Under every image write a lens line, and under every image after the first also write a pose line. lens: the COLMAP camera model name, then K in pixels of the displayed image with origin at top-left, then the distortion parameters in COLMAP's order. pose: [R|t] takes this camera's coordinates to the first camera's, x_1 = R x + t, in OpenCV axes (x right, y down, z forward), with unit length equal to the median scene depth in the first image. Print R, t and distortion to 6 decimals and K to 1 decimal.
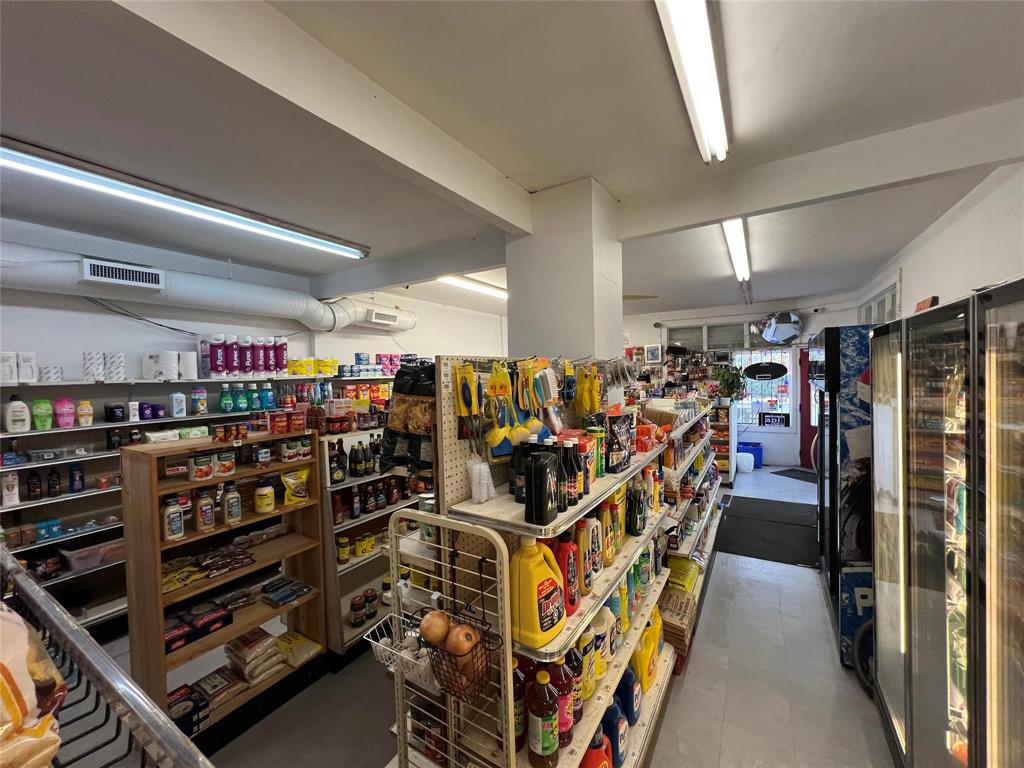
lens RADIAL K [[408.0, 0, 510.6], [0, 408.0, 384.1], [0, 0, 1]] dist [-0.002059, 0.000144]
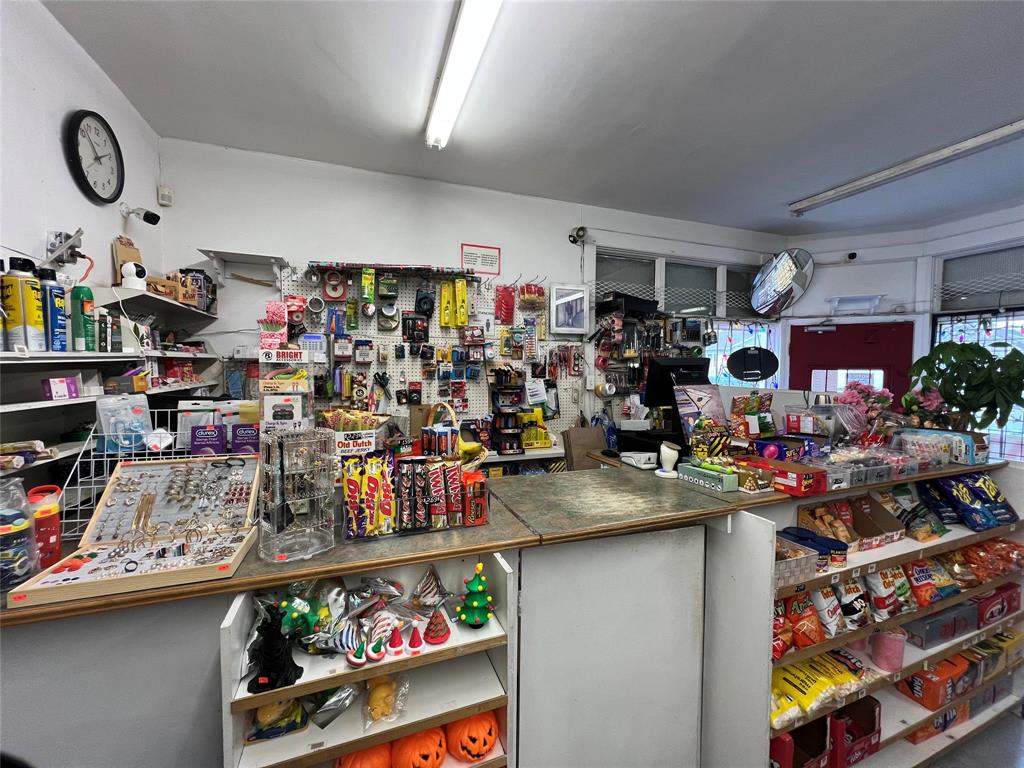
lens RADIAL K [[408.0, 0, 510.2], [0, 408.0, 380.4], [0, 0, 1]] dist [-0.002059, 0.000144]
pose [[0.621206, 0.002073, 0.783644, 0.076750], [-0.000189, 0.999997, -0.002496, -0.027255], [-0.783647, 0.001403, 0.621205, 2.619520]]
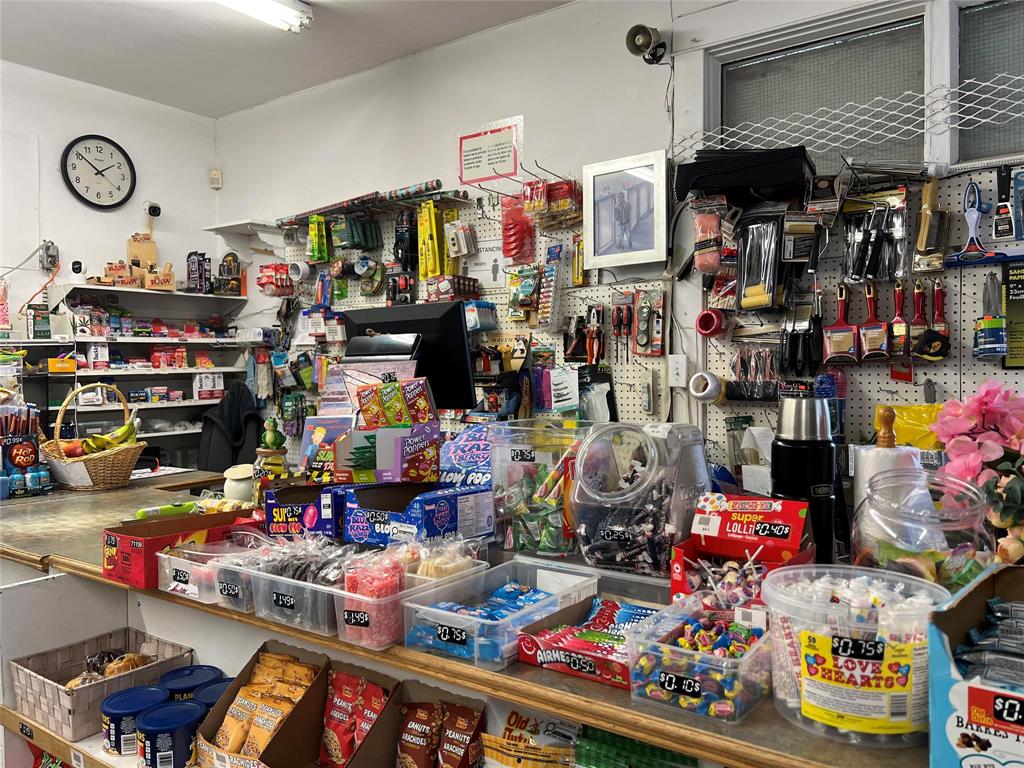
lens RADIAL K [[768.6, 0, 507.7], [0, 768.6, 384.0], [0, 0, 1]] dist [0.042171, -0.041792]
pose [[0.997089, 0.014319, -0.074891, 1.050827], [-0.014330, 0.999897, 0.000394, -0.003934], [0.074889, 0.000681, 0.997192, 2.163623]]
